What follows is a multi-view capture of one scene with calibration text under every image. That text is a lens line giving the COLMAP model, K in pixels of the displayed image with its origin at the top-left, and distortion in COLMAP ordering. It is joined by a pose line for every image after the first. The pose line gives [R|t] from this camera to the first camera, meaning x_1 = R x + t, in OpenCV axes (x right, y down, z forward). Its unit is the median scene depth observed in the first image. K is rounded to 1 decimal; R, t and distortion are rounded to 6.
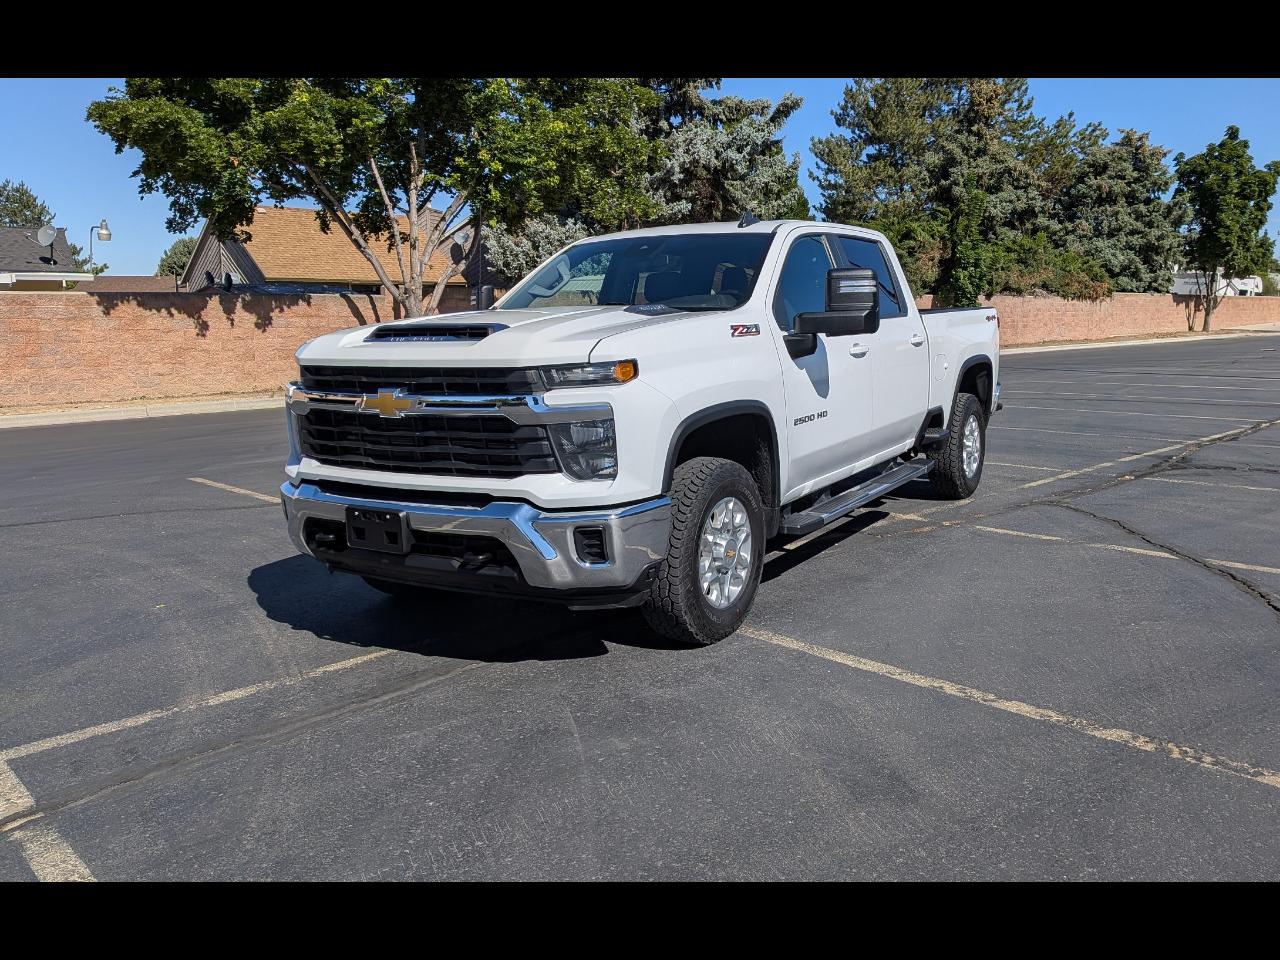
lens RADIAL K [[1039.3, 0, 715.1], [0, 1039.3, 483.9], [0, 0, 1]] dist [0.119487, -0.217251]
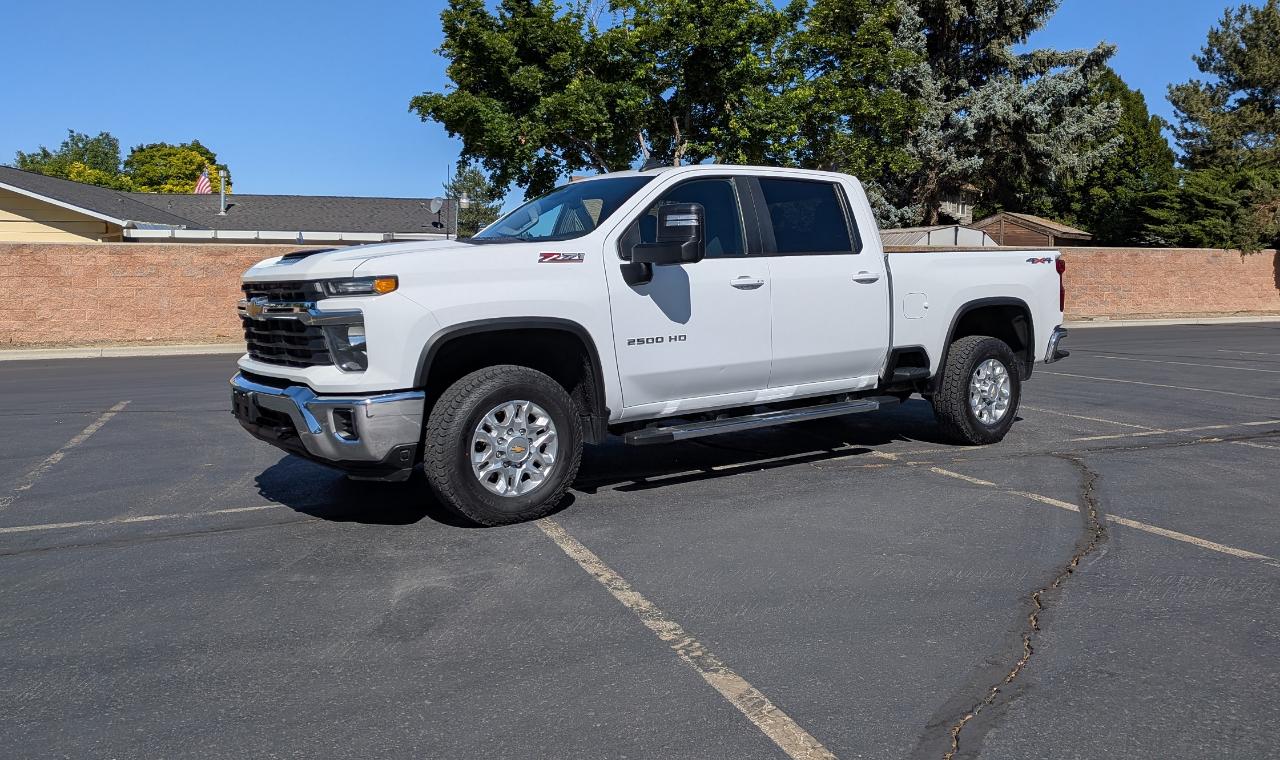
lens RADIAL K [[1019.2, 0, 663.1], [0, 1019.2, 376.6], [0, 0, 1]] dist [0.087554, -0.150321]
pose [[0.914032, 0.046838, -0.402929, 0.174181], [-0.071636, 0.996338, -0.046685, 0.007948], [0.399267, 0.071536, 0.914040, 0.008748]]
